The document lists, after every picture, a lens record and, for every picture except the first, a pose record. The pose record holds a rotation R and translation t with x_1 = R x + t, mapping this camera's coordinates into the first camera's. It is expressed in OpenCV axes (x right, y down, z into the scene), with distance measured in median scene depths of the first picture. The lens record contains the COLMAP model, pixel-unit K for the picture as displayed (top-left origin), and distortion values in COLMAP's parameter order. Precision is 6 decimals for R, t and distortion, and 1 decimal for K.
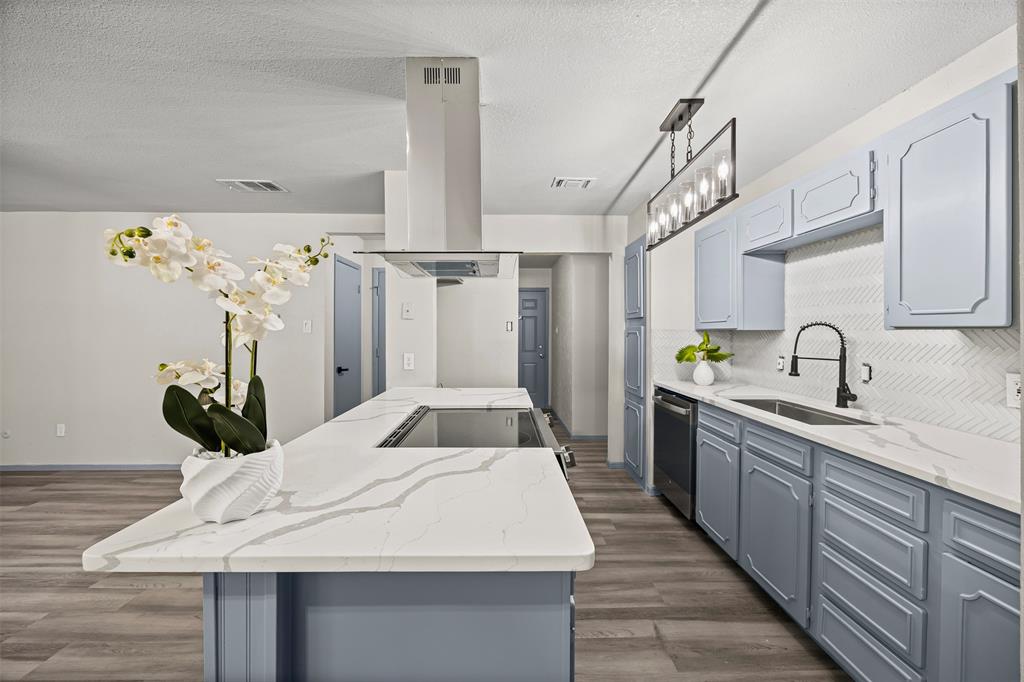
lens RADIAL K [[397.1, 0, 512.6], [0, 397.1, 332.4], [0, 0, 1]] dist [-0.001496, -0.000109]
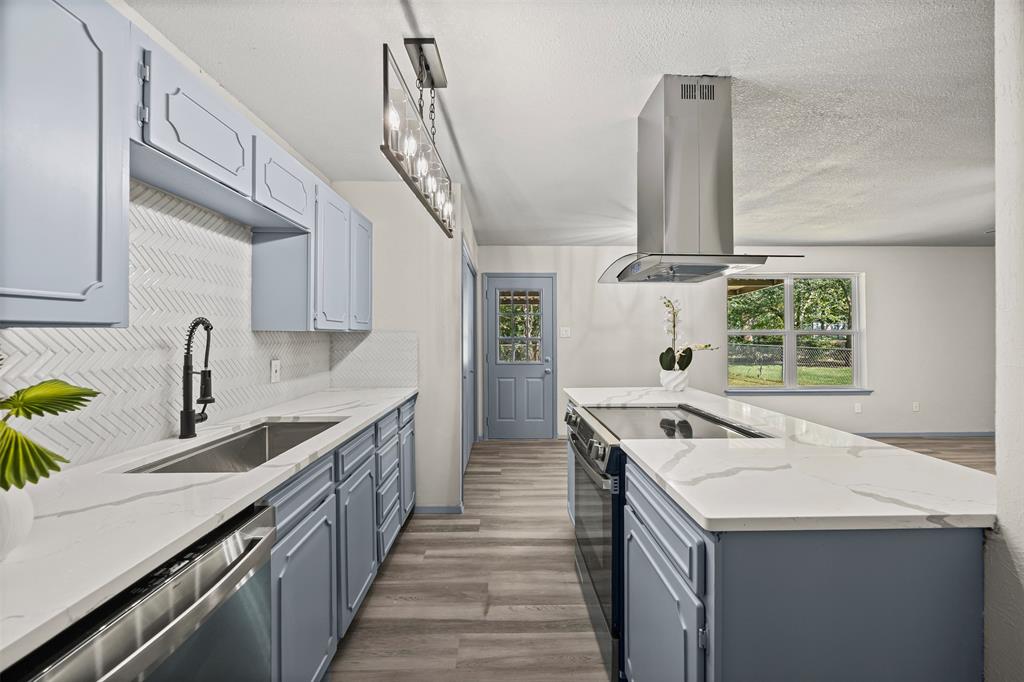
lens RADIAL K [[397.1, 0, 512.6], [0, 397.1, 332.4], [0, 0, 1]] dist [-0.001496, -0.000109]
pose [[-0.999985, 0.001422, 0.005301, 0.249778], [0.001426, 0.999999, 0.000652, -0.001934], [-0.005300, 0.000660, -0.999986, 1.811608]]
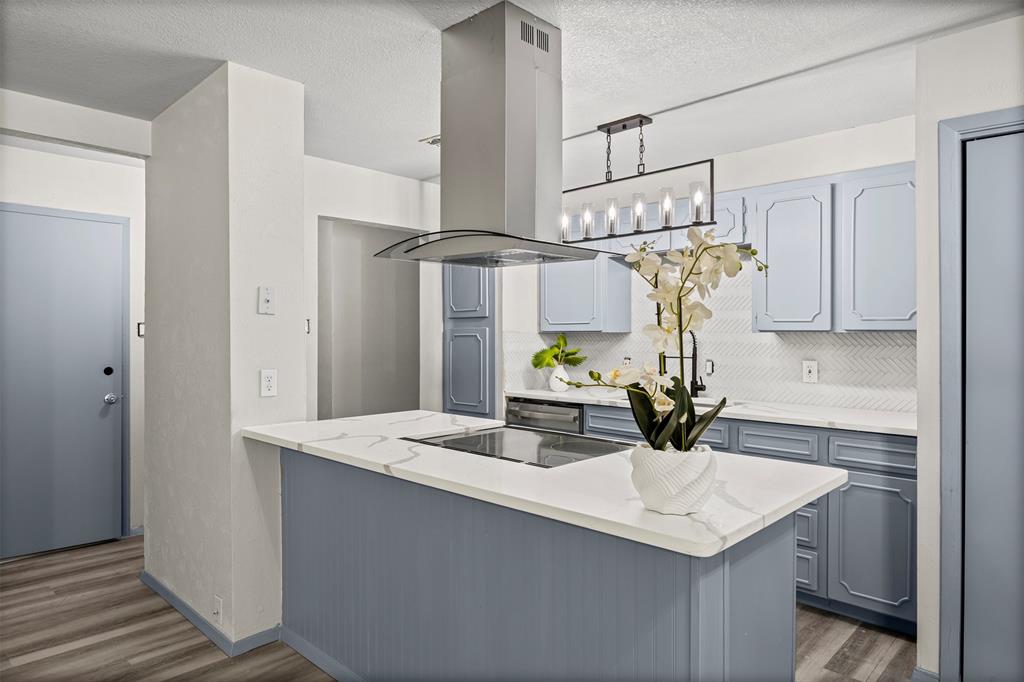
lens RADIAL K [[629.2, 0, 509.0], [0, 629.2, 334.0], [0, 0, 1]] dist [0.003177, 0.002383]
pose [[0.702590, -0.000493, 0.711595, -0.951102], [0.002342, 0.999996, -0.001619, 0.000383], [-0.711591, 0.002804, 0.702588, 0.066024]]
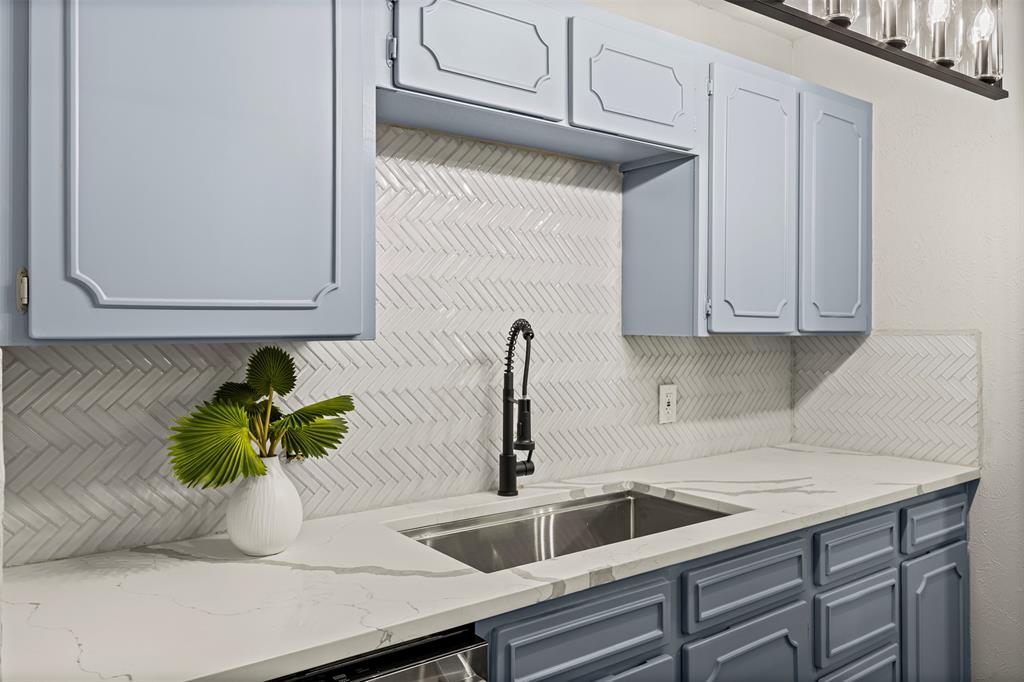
lens RADIAL K [[739.5, 0, 512.6], [0, 739.5, 324.9], [0, 0, 1]] dist [-0.001318, -0.002175]
pose [[-0.570236, 0.002424, 0.821477, 0.078319], [0.004562, 0.999990, 0.000215, -0.022905], [-0.821468, 0.003870, -0.570241, 1.596754]]
